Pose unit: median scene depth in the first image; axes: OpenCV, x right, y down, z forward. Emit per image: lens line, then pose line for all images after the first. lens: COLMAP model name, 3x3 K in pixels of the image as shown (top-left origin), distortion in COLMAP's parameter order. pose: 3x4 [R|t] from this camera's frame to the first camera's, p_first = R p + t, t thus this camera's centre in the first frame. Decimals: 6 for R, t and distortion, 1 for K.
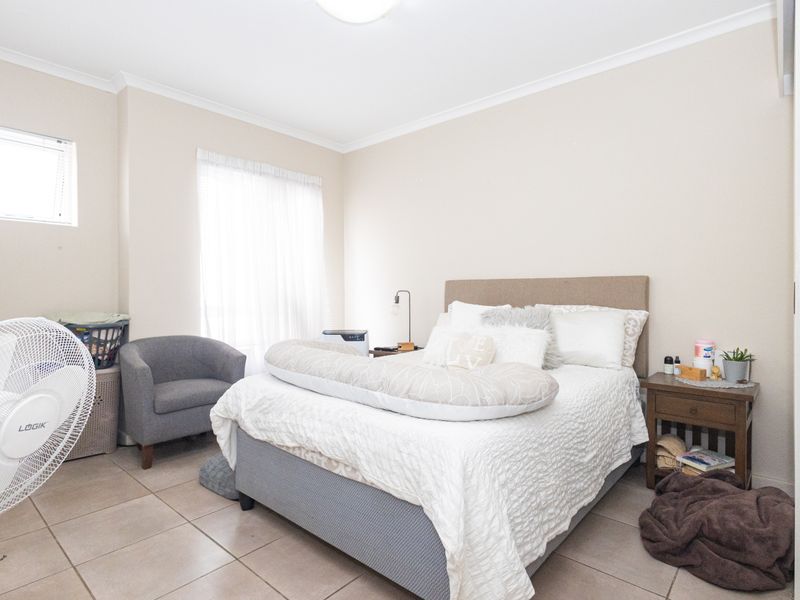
lens RADIAL K [[433.7, 0, 399.7], [0, 433.7, 300.6], [0, 0, 1]] dist [0.006751, 0.001433]
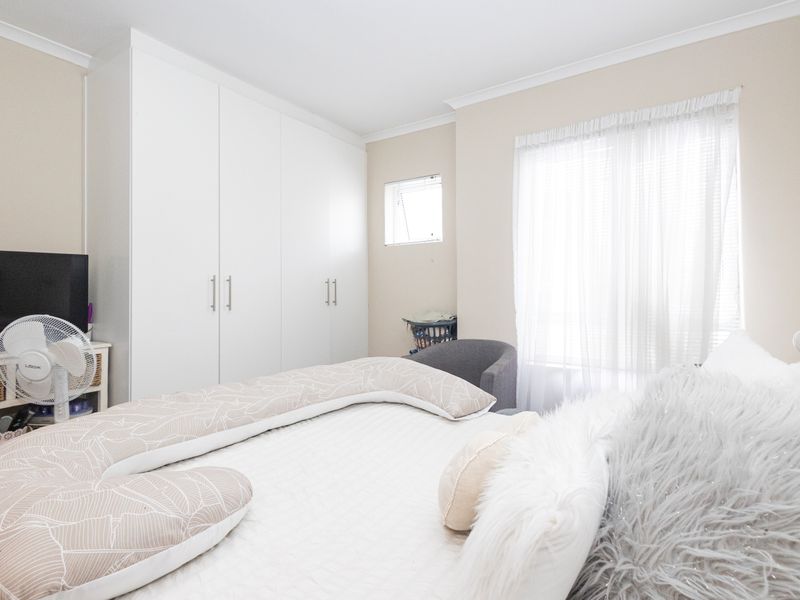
lens RADIAL K [[433.7, 0, 400.1], [0, 433.7, 293.0], [0, 0, 1]] dist [0.006751, 0.001433]
pose [[0.148087, -0.004848, -0.988962, 0.442119], [-0.007500, 0.999954, -0.006025, -0.017625], [0.988946, 0.008309, 0.148044, 0.695304]]
